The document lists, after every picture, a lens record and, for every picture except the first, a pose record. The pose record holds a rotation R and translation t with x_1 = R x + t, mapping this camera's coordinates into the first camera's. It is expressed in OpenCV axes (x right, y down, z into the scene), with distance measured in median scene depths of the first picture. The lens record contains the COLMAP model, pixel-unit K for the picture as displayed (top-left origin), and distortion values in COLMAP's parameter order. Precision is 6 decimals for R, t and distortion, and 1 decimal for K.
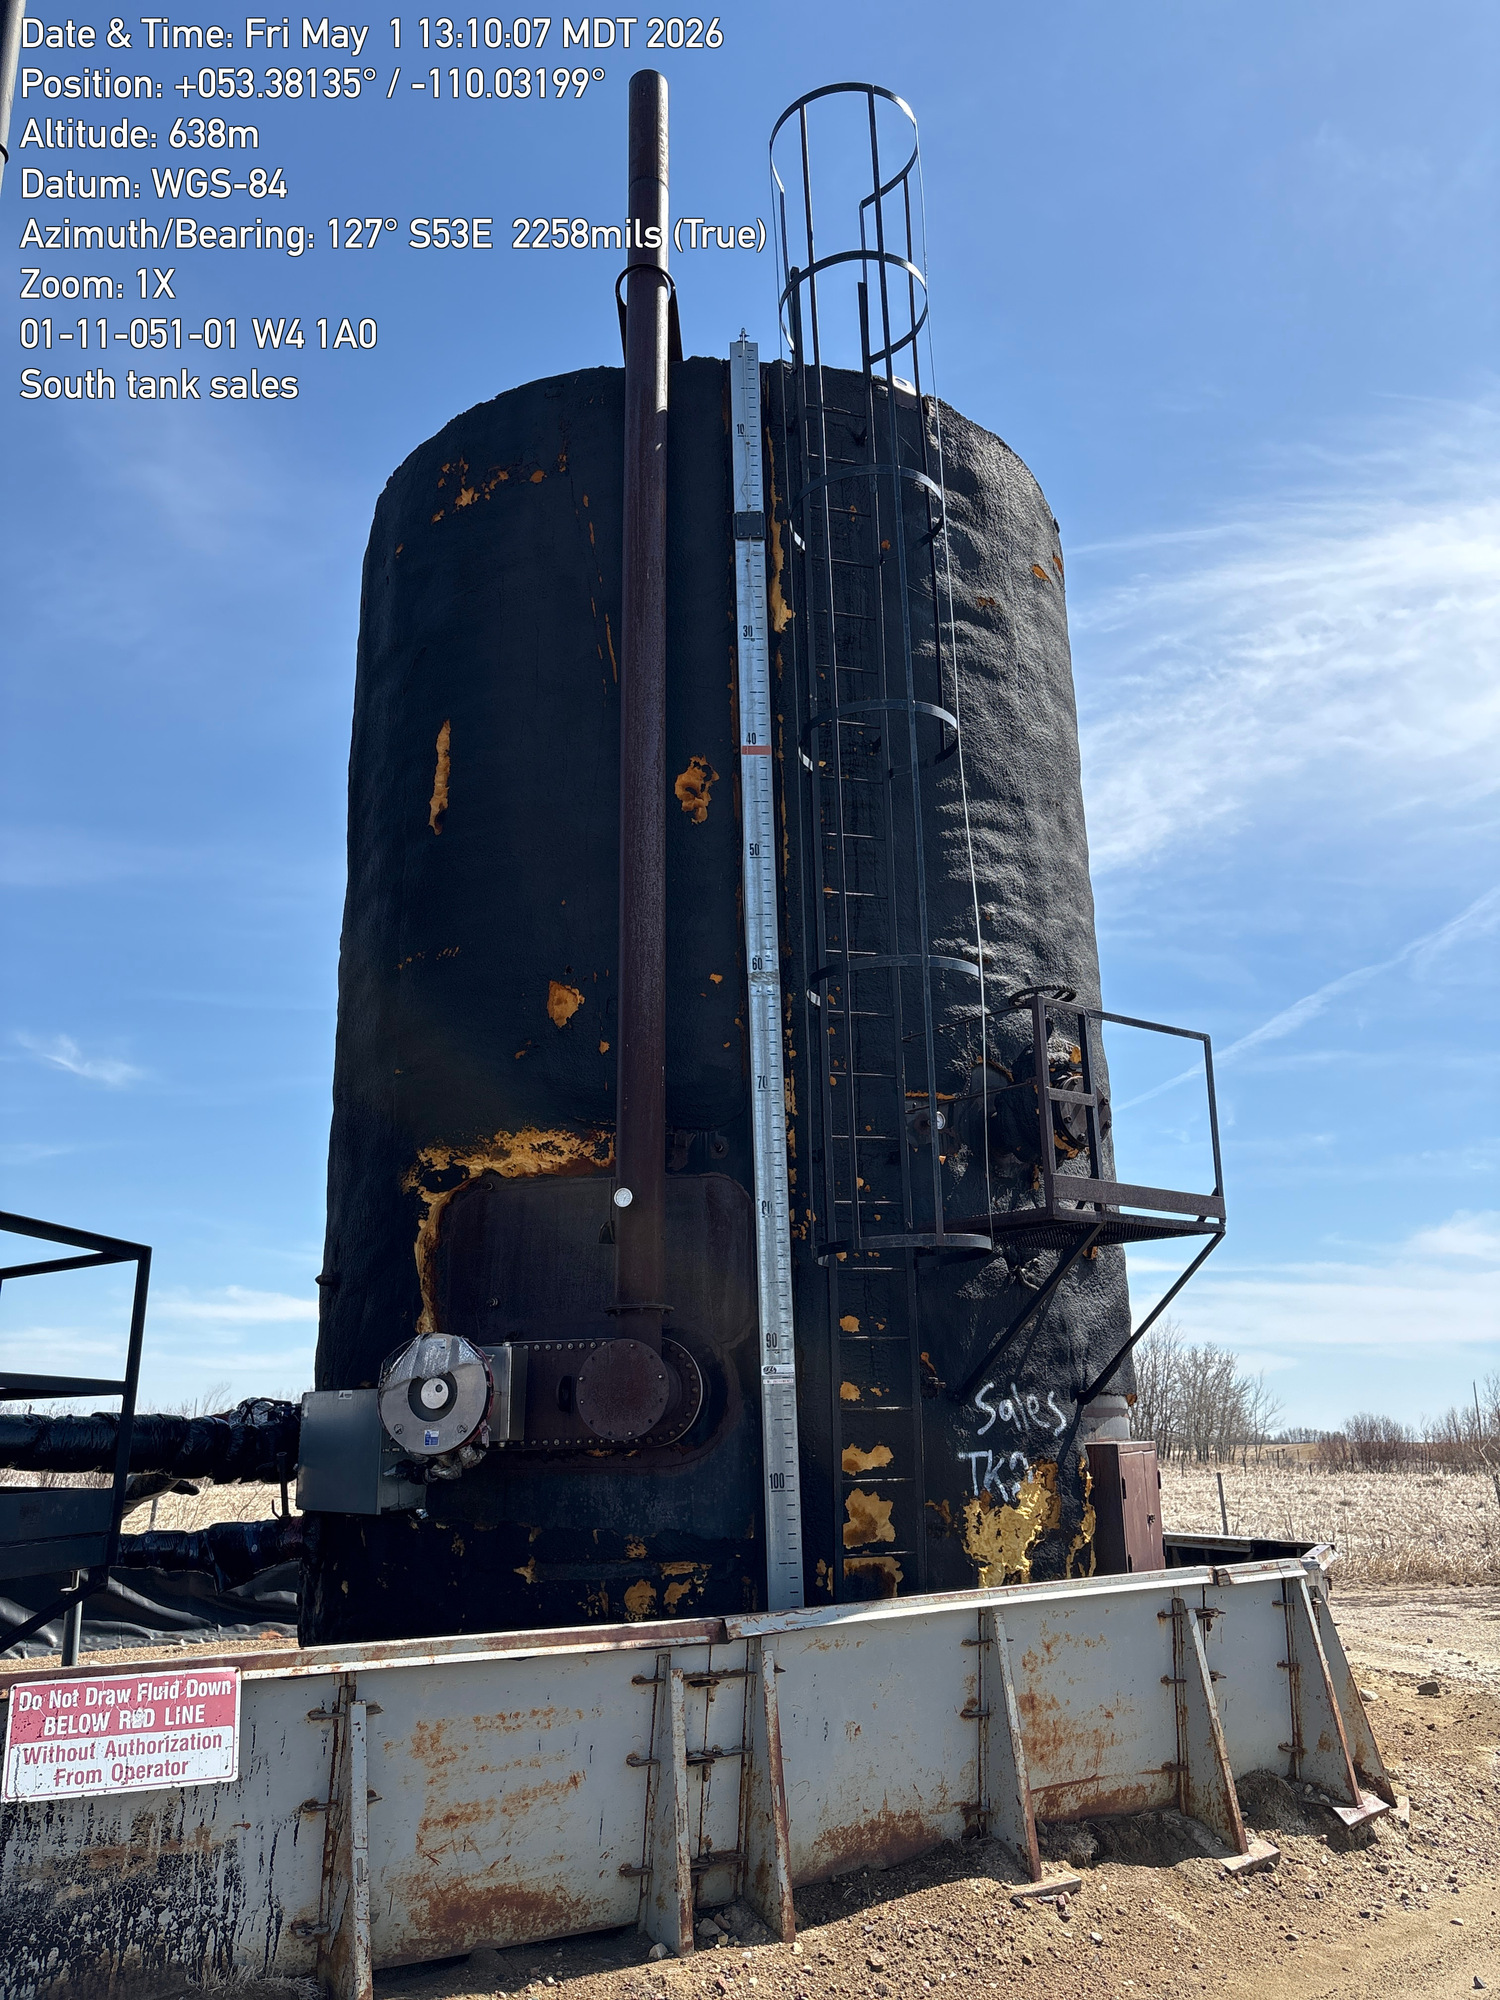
lens RADIAL K [[1508.8, 0, 757.6], [0, 1508.8, 1014.9], [0, 0, 1]] dist [0.022566, -0.029562]
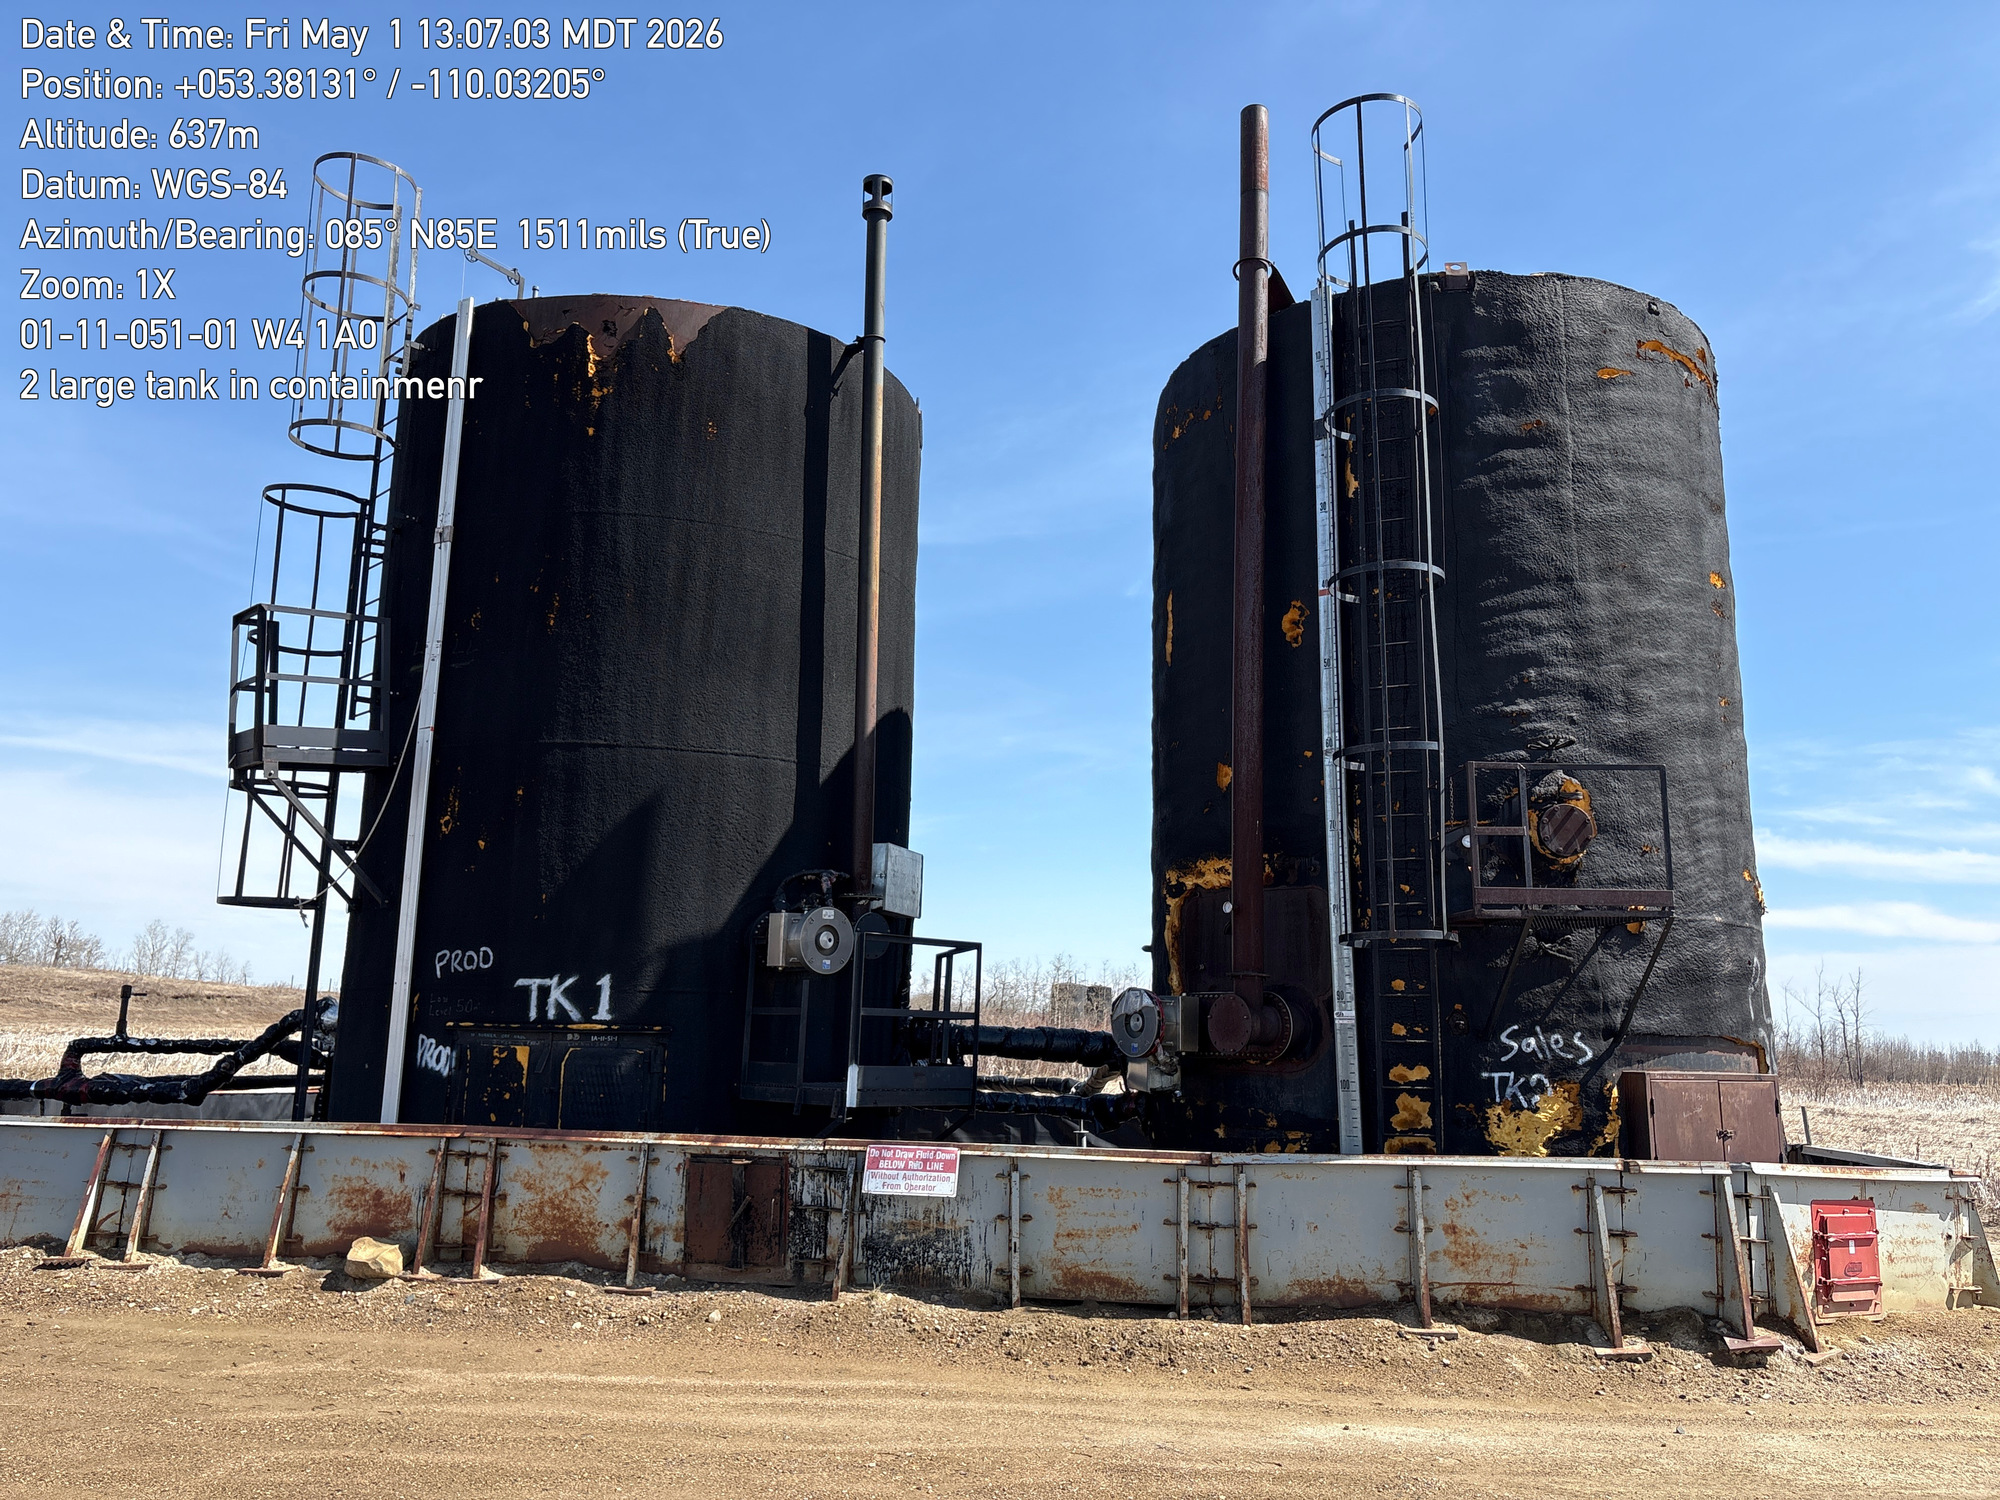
lens RADIAL K [[1508.8, 0, 995.1], [0, 1508.8, 745.4], [0, 0, 1]] dist [0.022566, -0.029562]
pose [[0.790426, -0.085396, -0.606575, 0.702231], [0.132697, 0.990592, 0.033457, -0.137251], [0.598011, -0.106936, 0.794322, -0.414420]]
